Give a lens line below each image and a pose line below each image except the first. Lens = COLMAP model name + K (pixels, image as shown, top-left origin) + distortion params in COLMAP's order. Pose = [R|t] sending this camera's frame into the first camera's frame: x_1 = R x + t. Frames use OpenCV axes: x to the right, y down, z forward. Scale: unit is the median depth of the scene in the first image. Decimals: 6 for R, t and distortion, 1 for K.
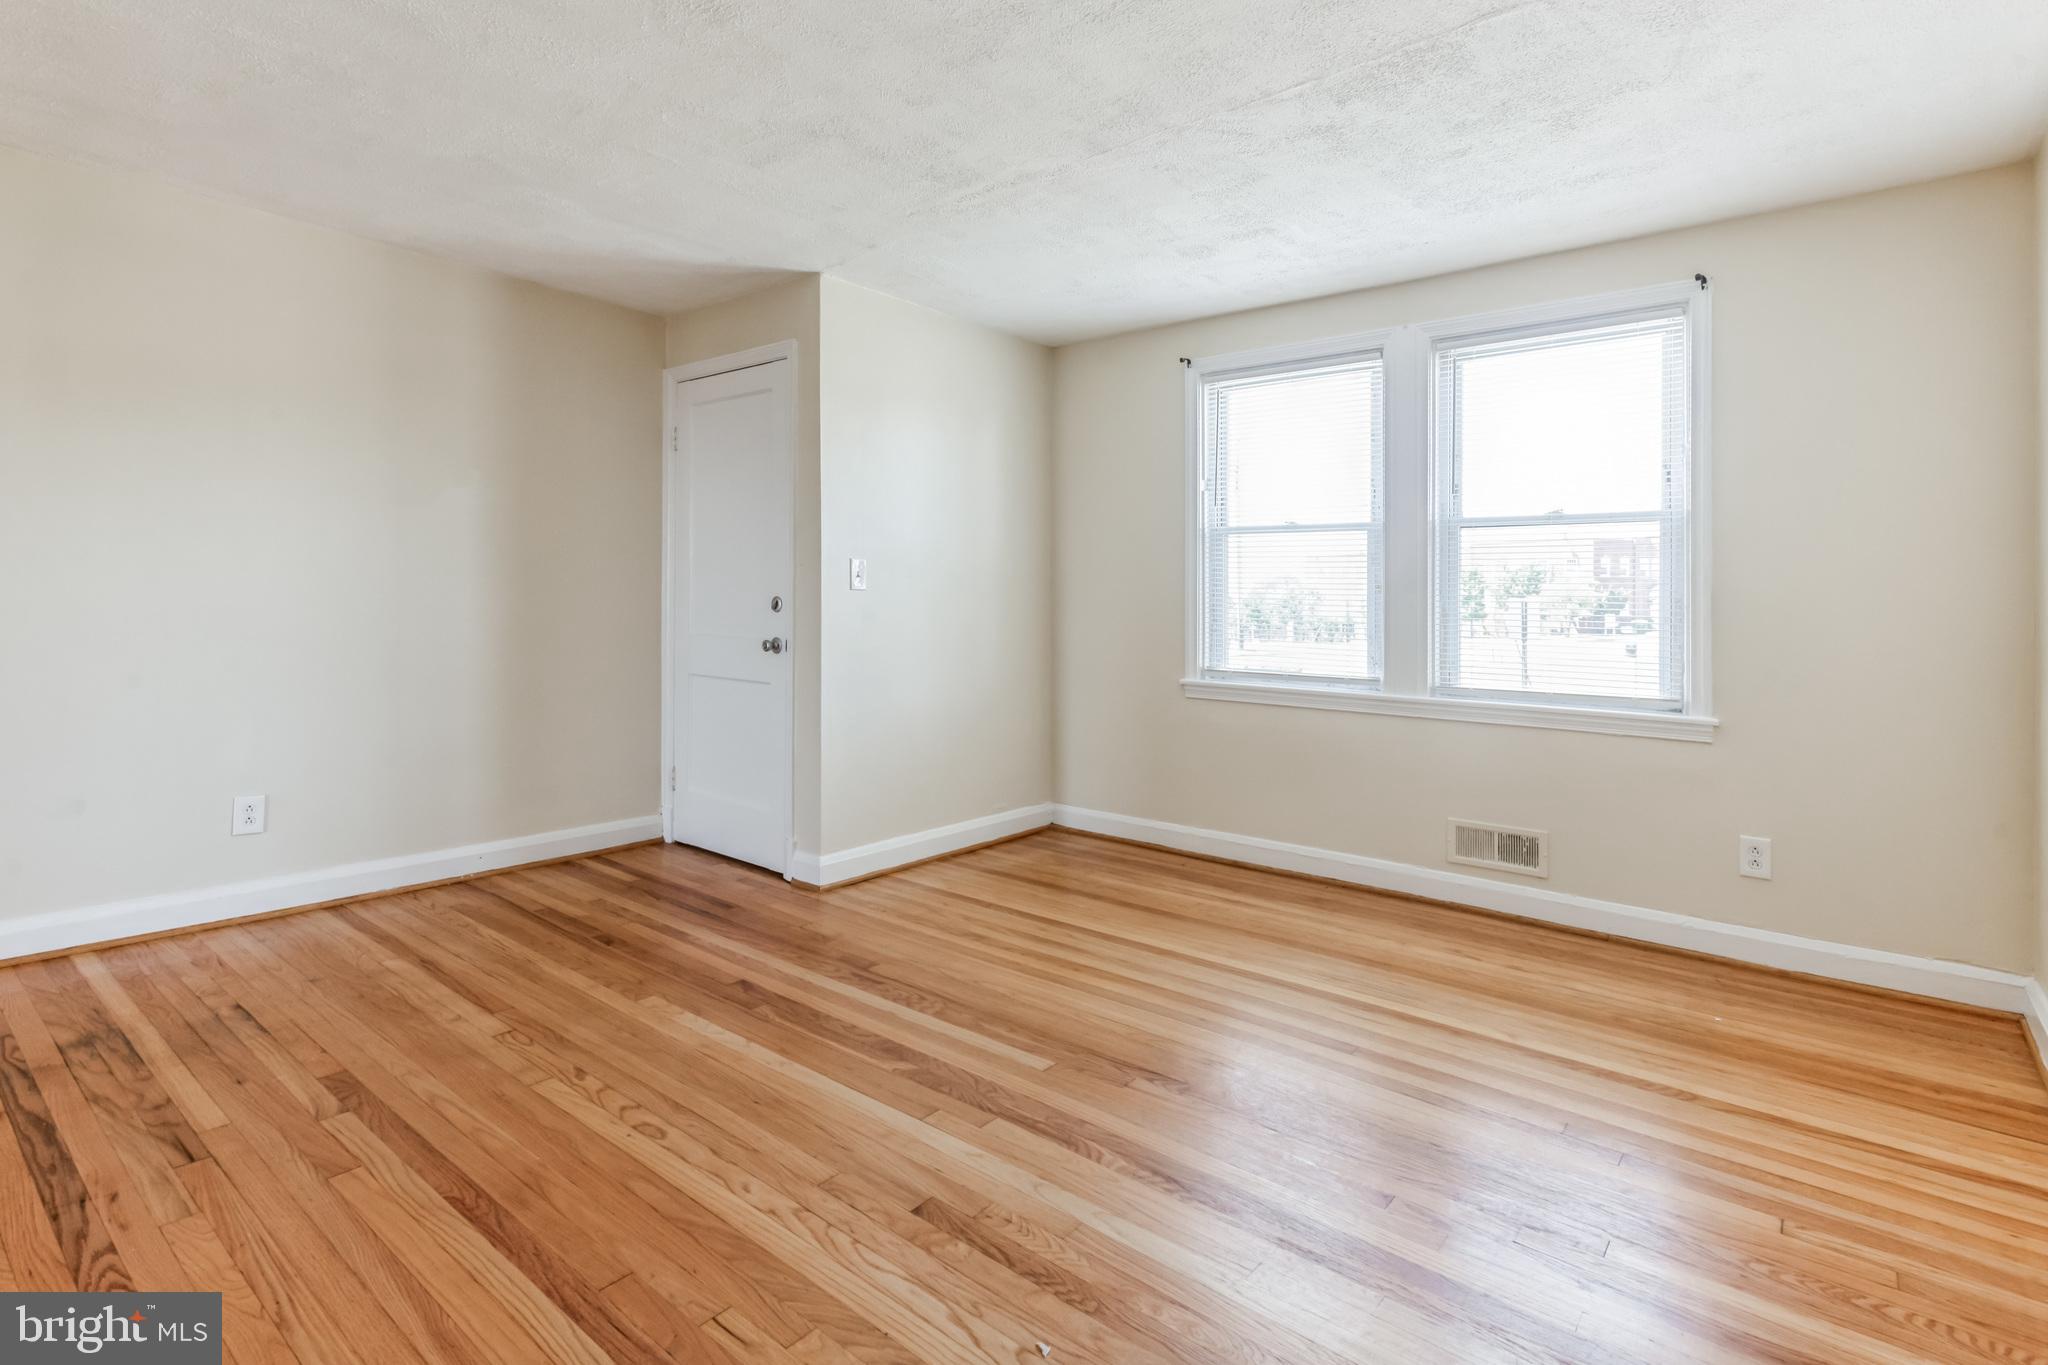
lens RADIAL K [[993.9, 0, 1033.2], [0, 993.9, 600.0], [0, 0, 1]] dist [0.004384, 0.000130]
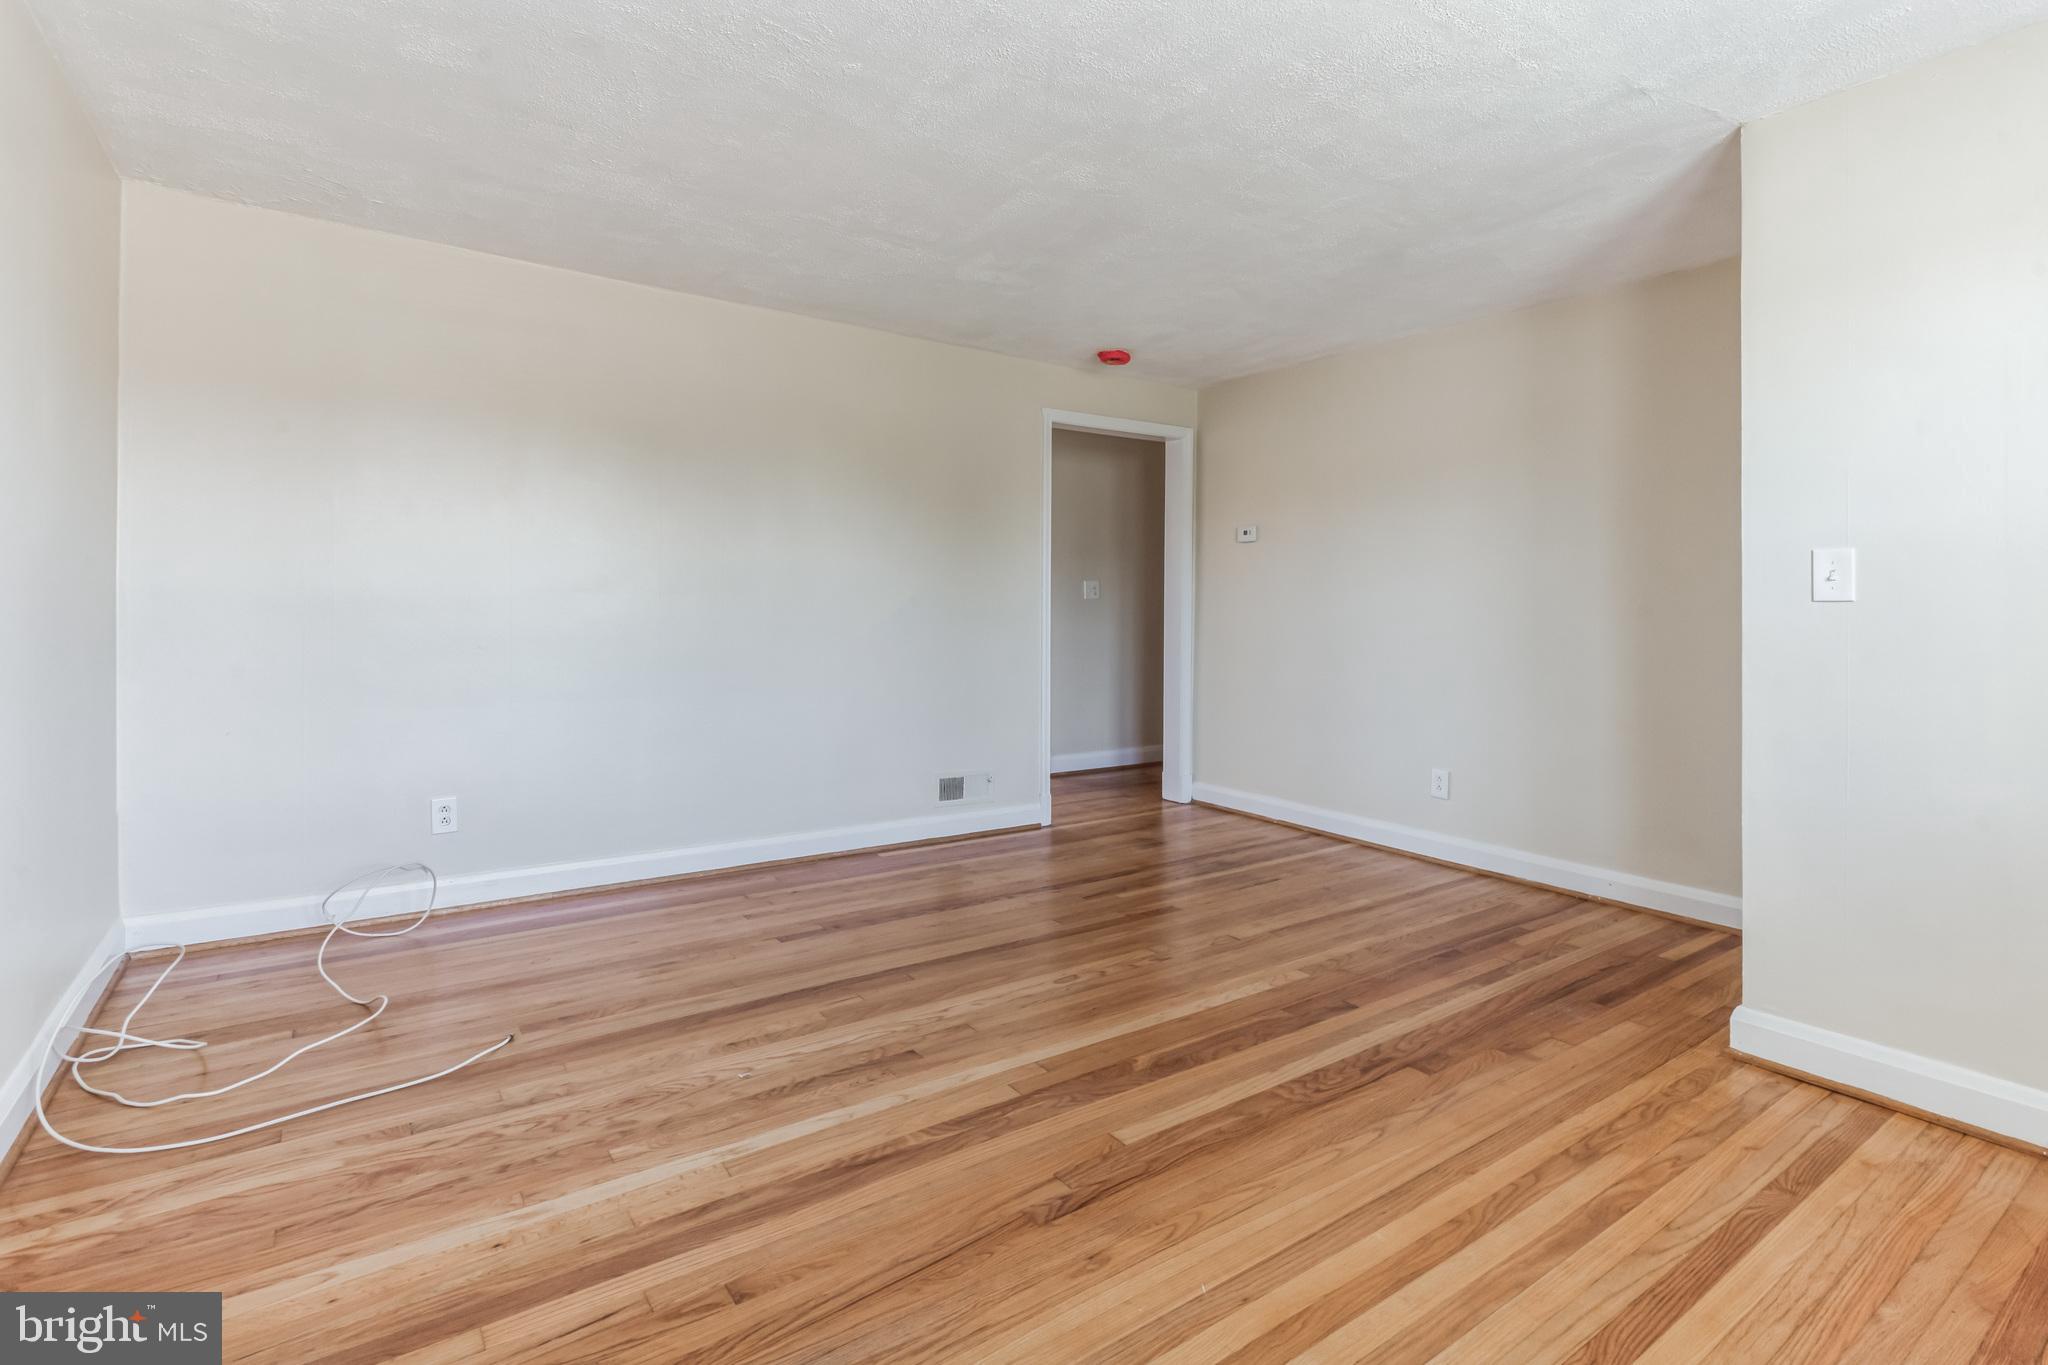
lens RADIAL K [[973.0, 0, 1036.0], [0, 973.0, 612.4], [0, 0, 1]] dist [0.000718, 0.000085]
pose [[-0.263712, -0.019273, -0.964409, 0.557350], [-0.012306, 0.999786, -0.016615, 0.013349], [0.964523, 0.007487, -0.263893, 0.738120]]
